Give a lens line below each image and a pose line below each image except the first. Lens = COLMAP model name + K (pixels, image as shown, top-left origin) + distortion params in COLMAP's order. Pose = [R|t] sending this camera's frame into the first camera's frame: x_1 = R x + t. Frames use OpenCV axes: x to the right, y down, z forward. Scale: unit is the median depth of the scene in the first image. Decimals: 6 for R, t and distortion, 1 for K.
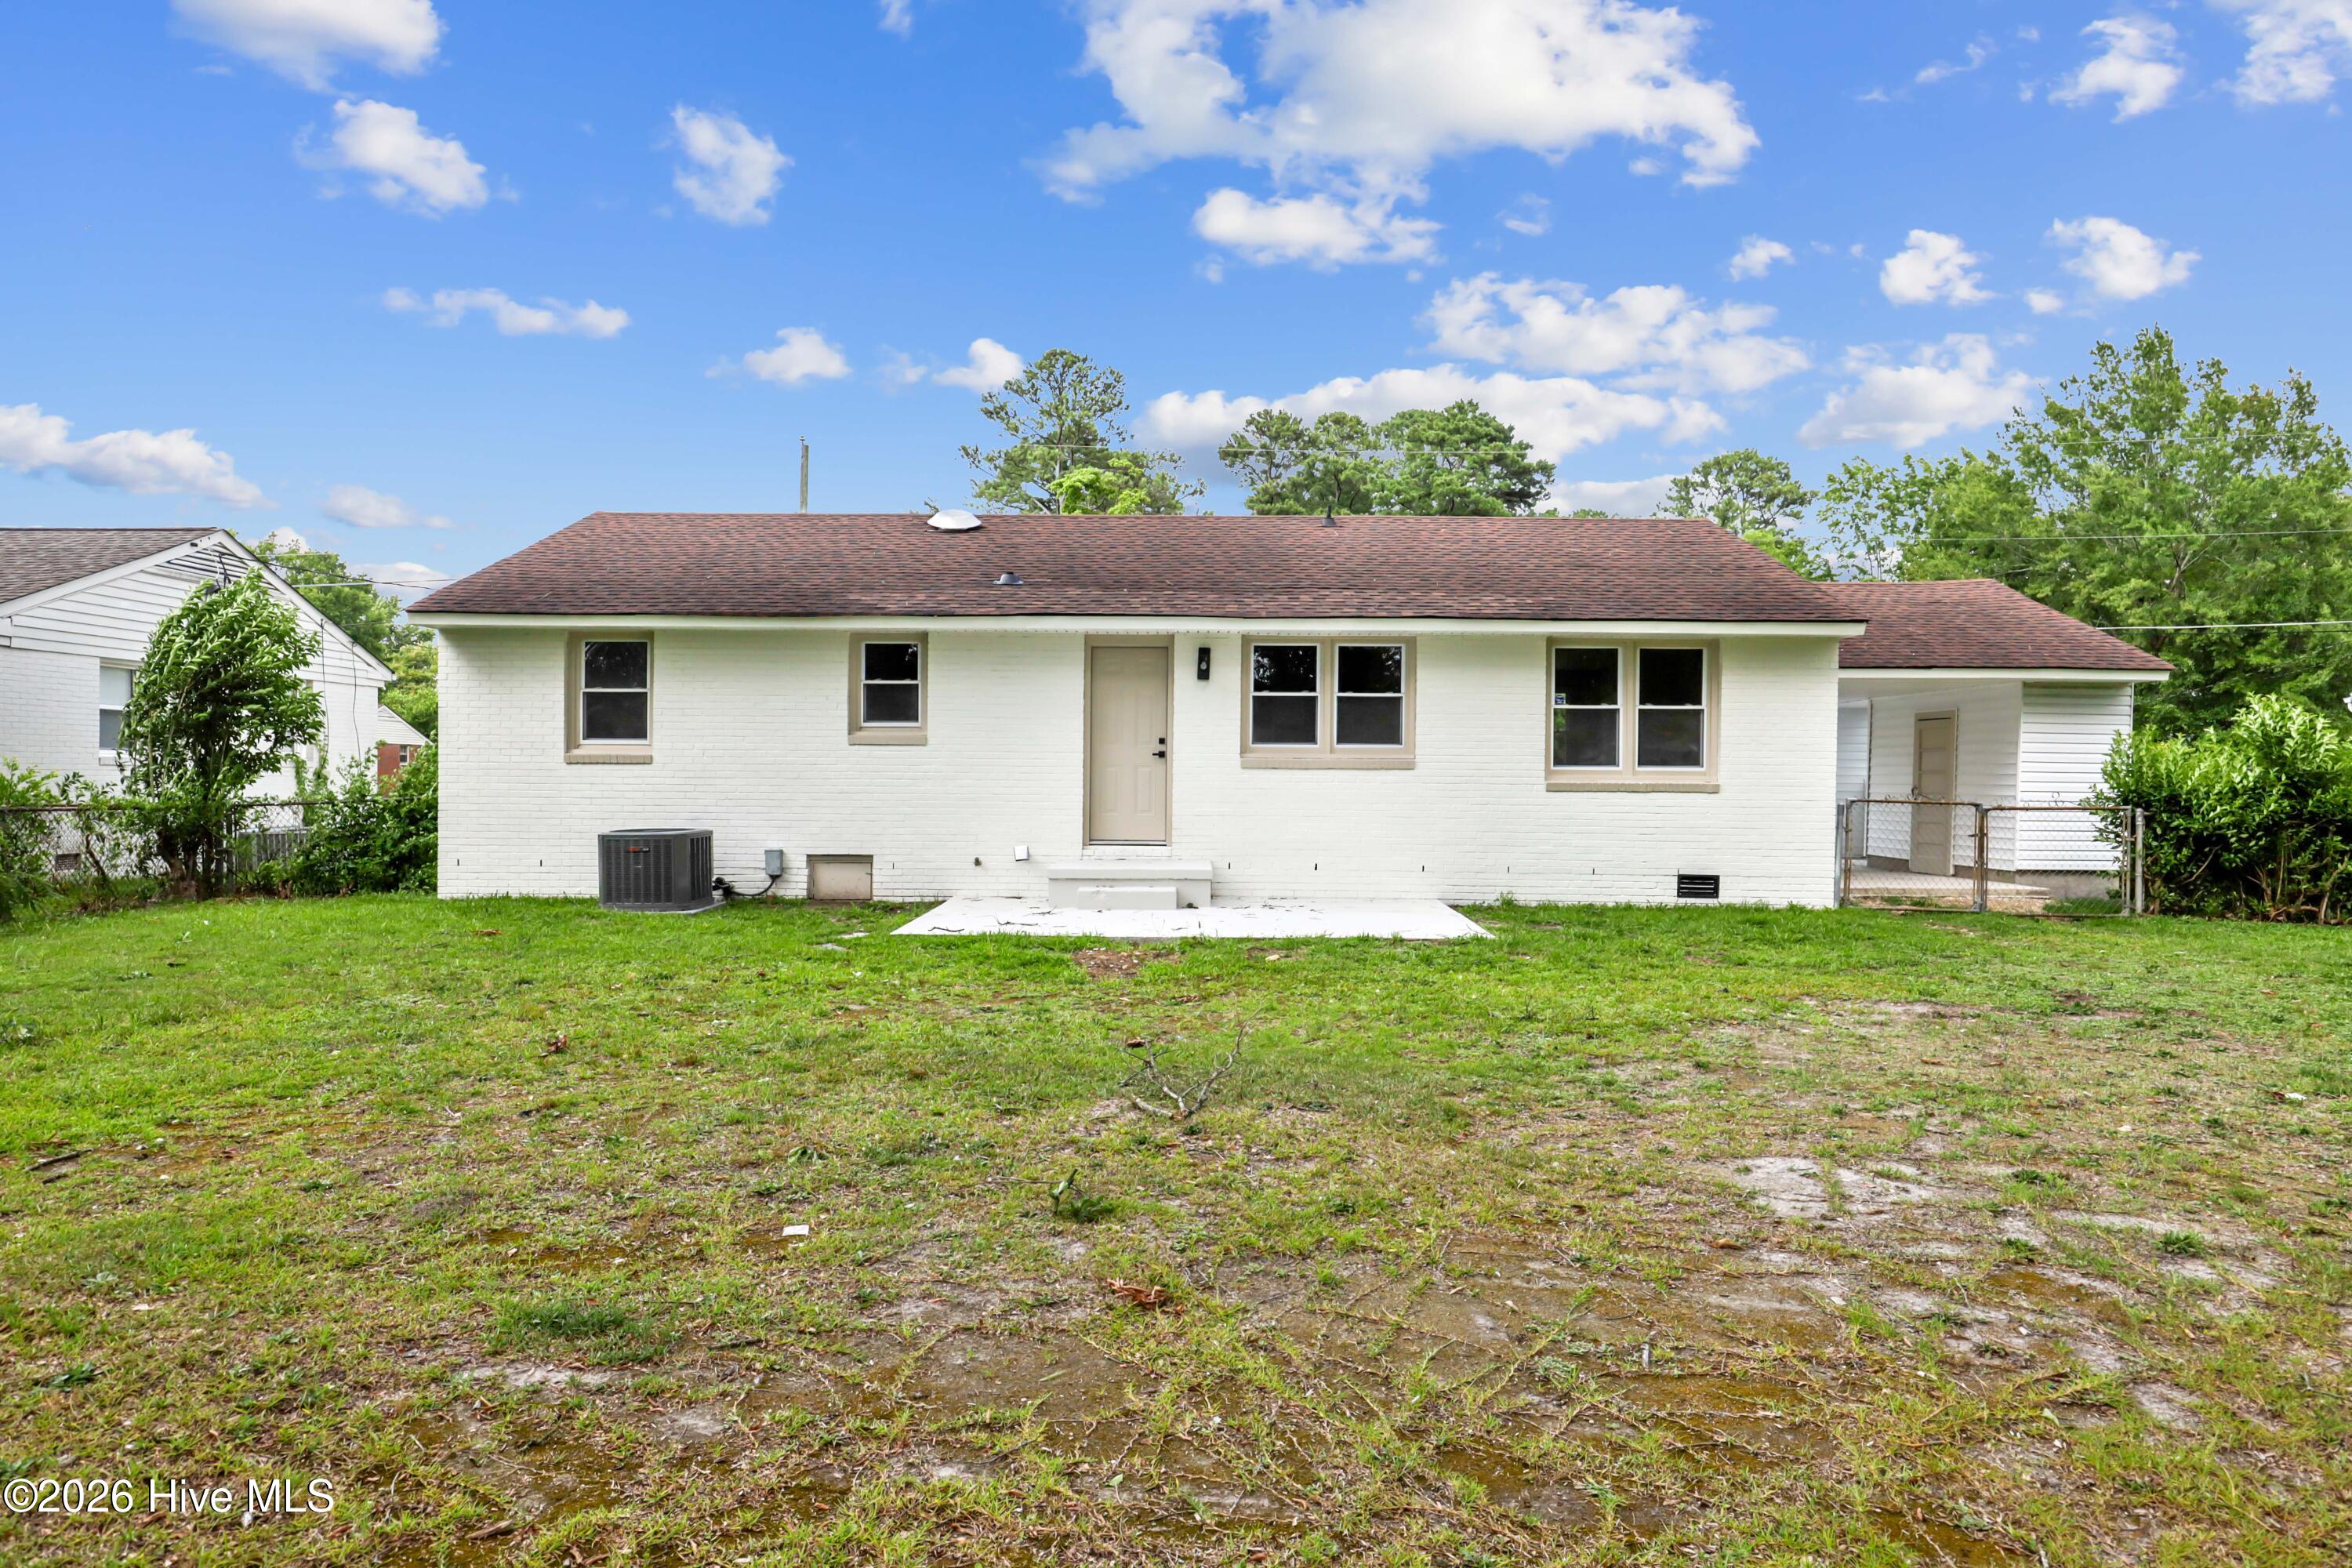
lens RADIAL K [[1410.8, 0, 1176.0], [0, 1410.8, 784.0], [0, 0, 1]] dist [-0.023560, -0.000138]
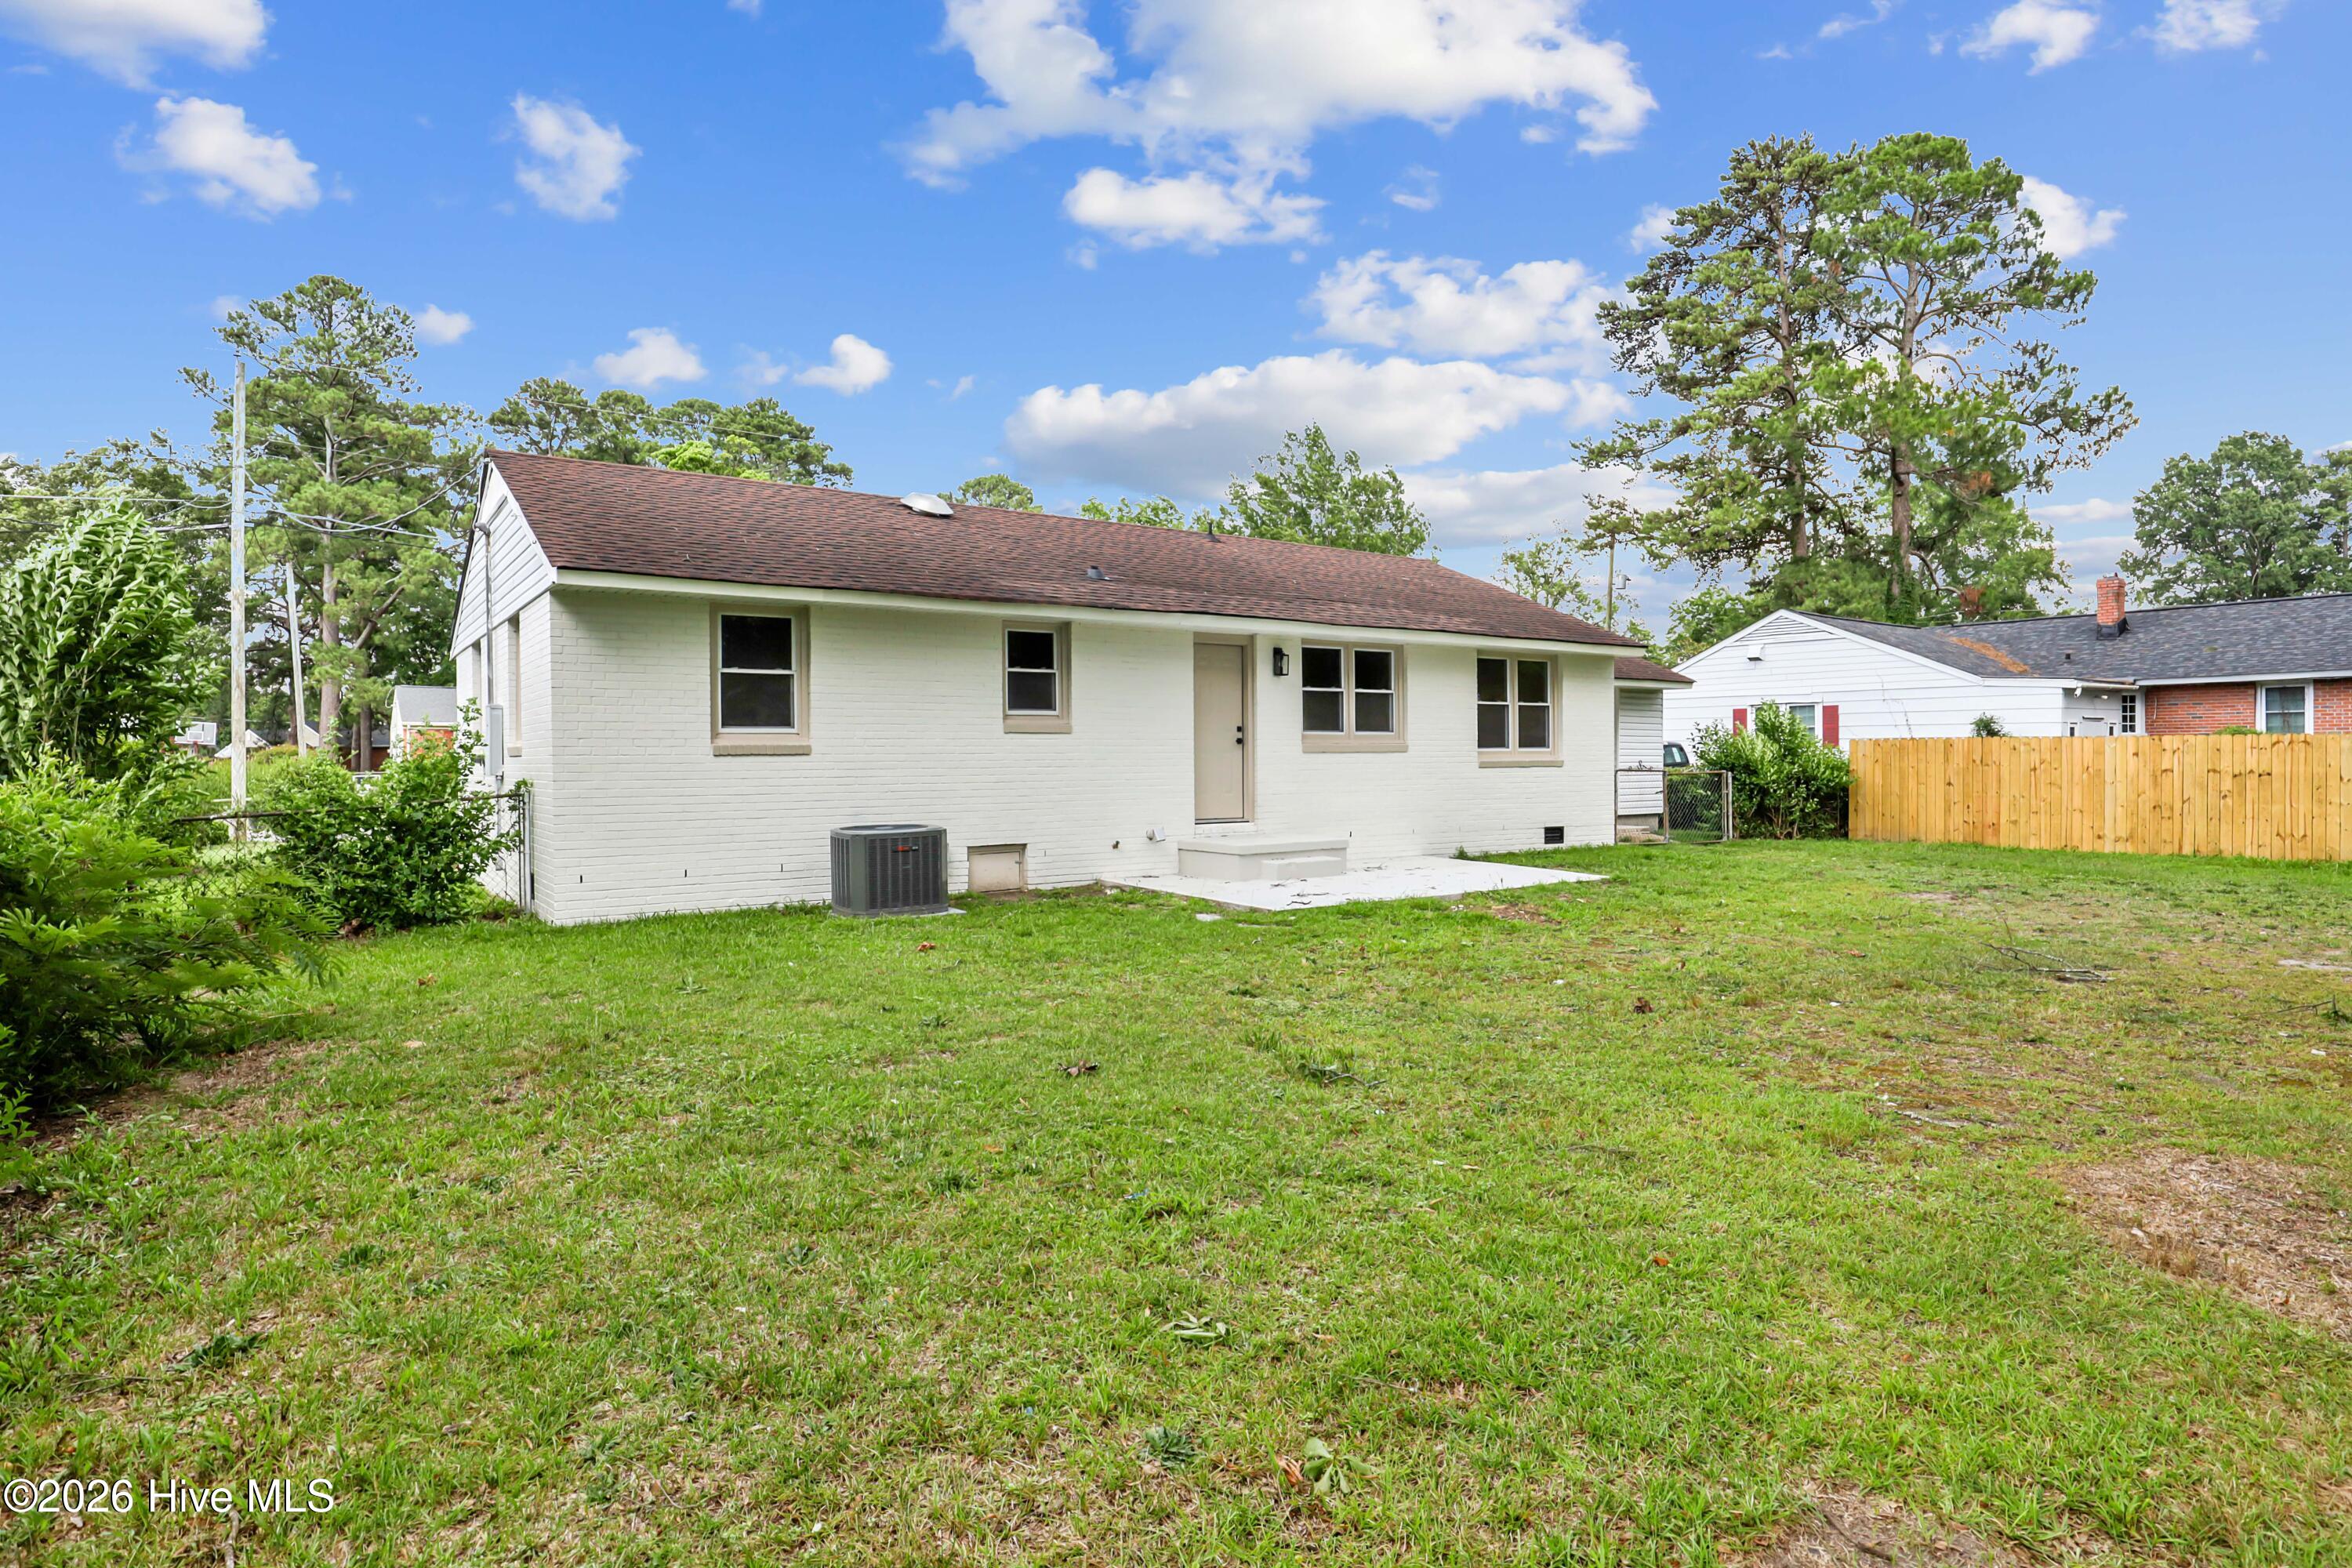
lens RADIAL K [[1307.7, 0, 1176.0], [0, 1307.7, 784.0], [0, 0, 1]] dist [0.004766, 0.000467]
pose [[0.807957, -0.025515, 0.588689, -0.671778], [0.016891, 0.999654, 0.020145, -0.008688], [-0.588999, -0.006332, 0.808109, 0.187230]]
